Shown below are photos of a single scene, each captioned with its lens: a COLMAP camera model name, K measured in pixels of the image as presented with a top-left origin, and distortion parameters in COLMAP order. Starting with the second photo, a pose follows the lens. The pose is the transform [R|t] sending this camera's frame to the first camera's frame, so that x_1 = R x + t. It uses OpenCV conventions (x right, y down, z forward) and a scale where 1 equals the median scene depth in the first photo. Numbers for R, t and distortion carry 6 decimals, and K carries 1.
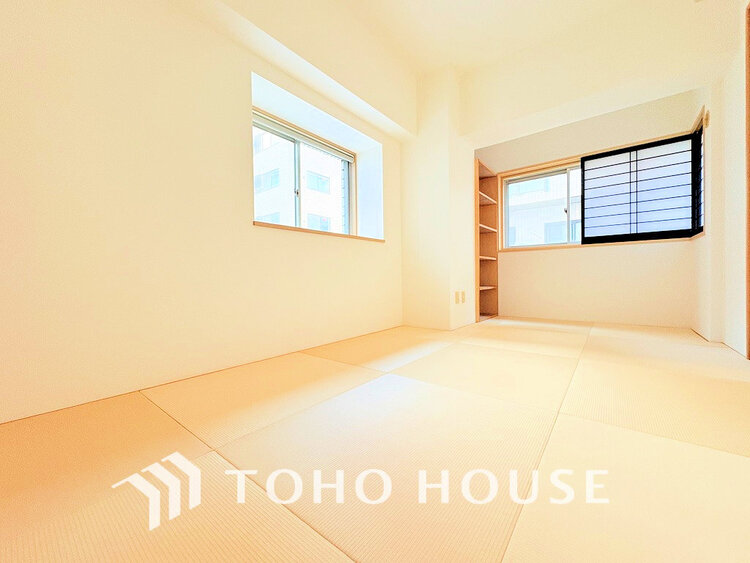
lens RADIAL K [[298.0, 0, 378.9], [0, 298.0, 283.2], [0, 0, 1]] dist [0.001417, -0.000011]
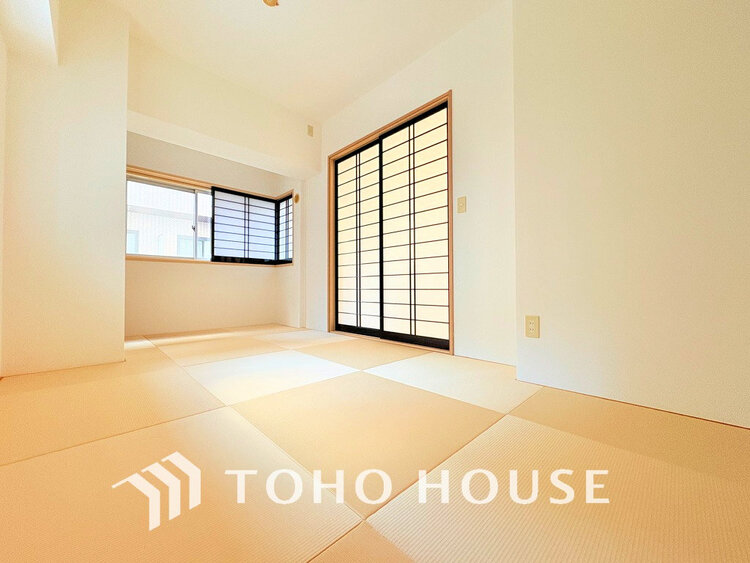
lens RADIAL K [[298.0, 0, 378.9], [0, 298.0, 283.2], [0, 0, 1]] dist [0.001417, -0.000011]
pose [[0.106975, 0.025963, 0.993923, -0.385991], [0.016260, 0.999480, -0.027859, -0.004829], [-0.994129, 0.019142, 0.106497, 0.246358]]
